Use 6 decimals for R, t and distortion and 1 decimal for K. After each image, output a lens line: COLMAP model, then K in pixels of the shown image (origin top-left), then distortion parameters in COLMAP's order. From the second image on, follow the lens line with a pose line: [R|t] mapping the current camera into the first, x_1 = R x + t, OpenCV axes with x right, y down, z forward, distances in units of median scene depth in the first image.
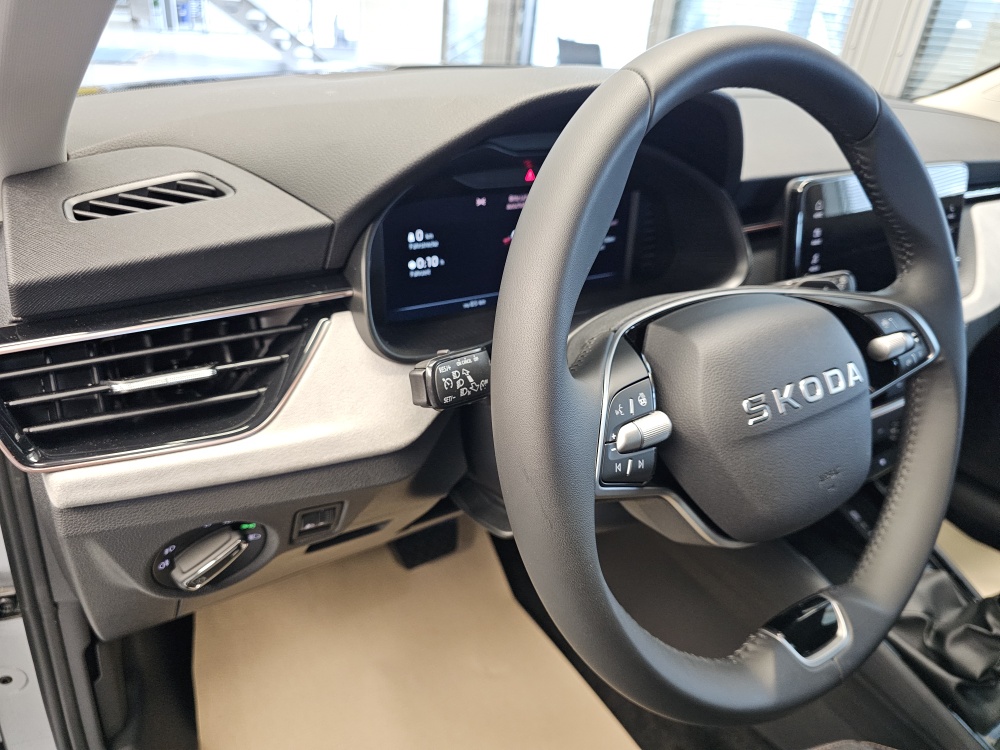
lens RADIAL K [[713.7, 0, 488.8], [0, 713.7, 377.9], [0, 0, 1]] dist [0.003282, -0.000253]
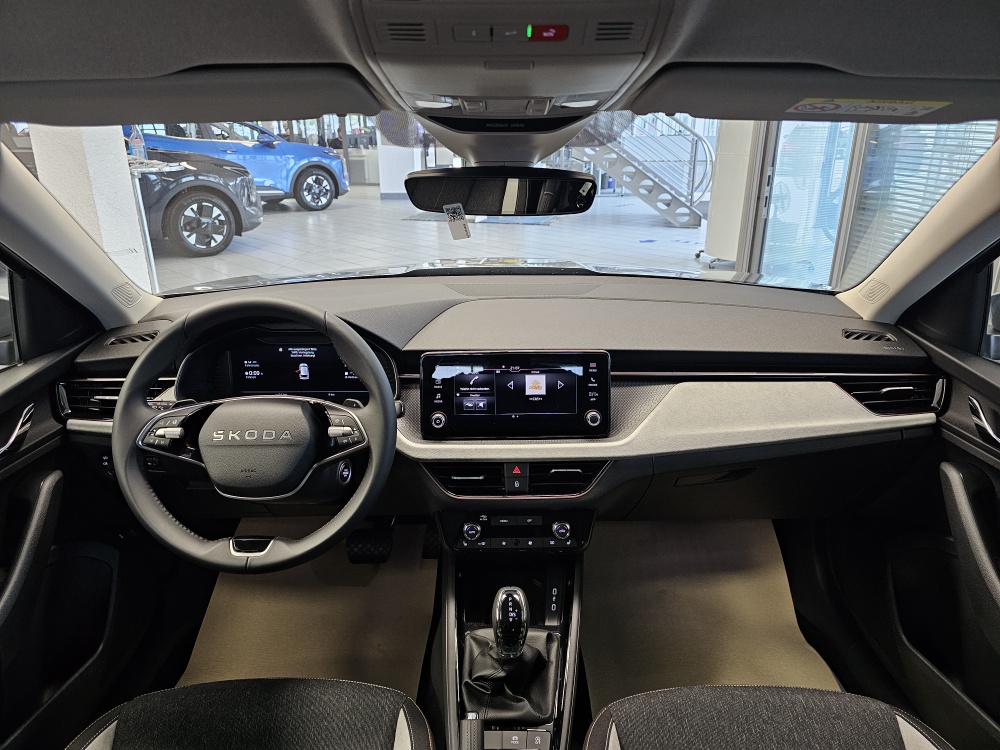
lens RADIAL K [[675.4, 0, 501.6], [0, 675.4, 367.4], [0, 0, 1]] dist [0.070466, -0.071663]
pose [[0.835279, 0.099932, -0.540669, 1.799067], [-0.198208, 0.971954, -0.126565, -0.061391], [0.512858, 0.212882, 0.831660, -0.423882]]
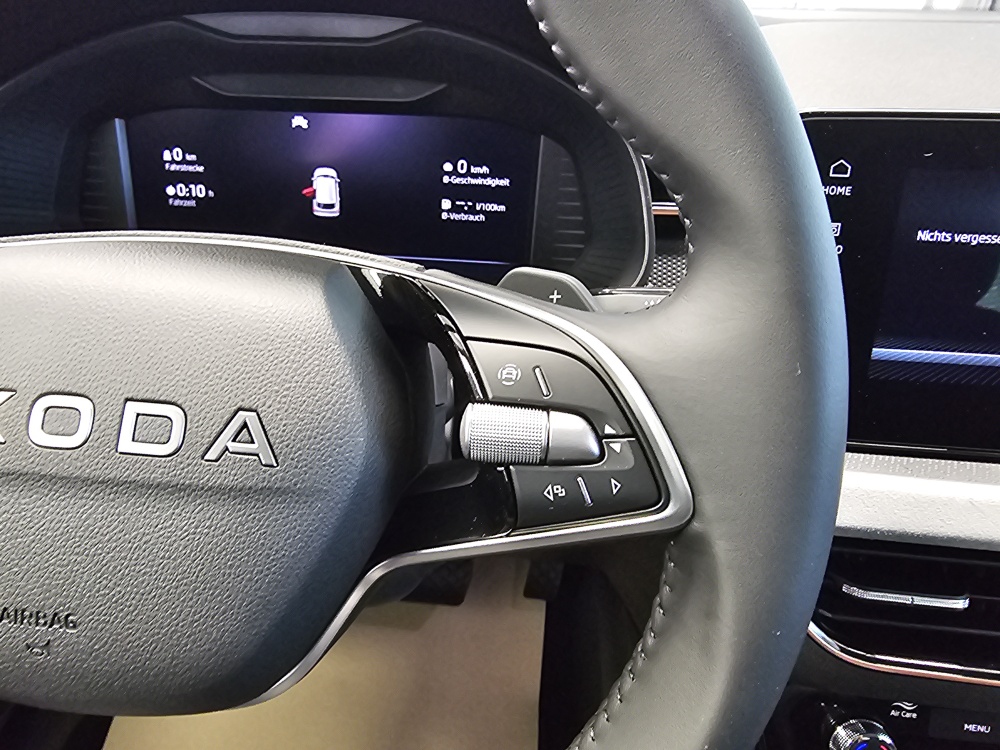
lens RADIAL K [[688.6, 0, 428.8], [0, 688.6, 373.8], [0, 0, 1]] dist [0.000390, -0.000245]
pose [[0.758757, 0.239043, -0.605926, 0.659452], [-0.268052, 0.962398, 0.044012, -0.069855], [0.593663, 0.129025, 0.794303, 0.578916]]
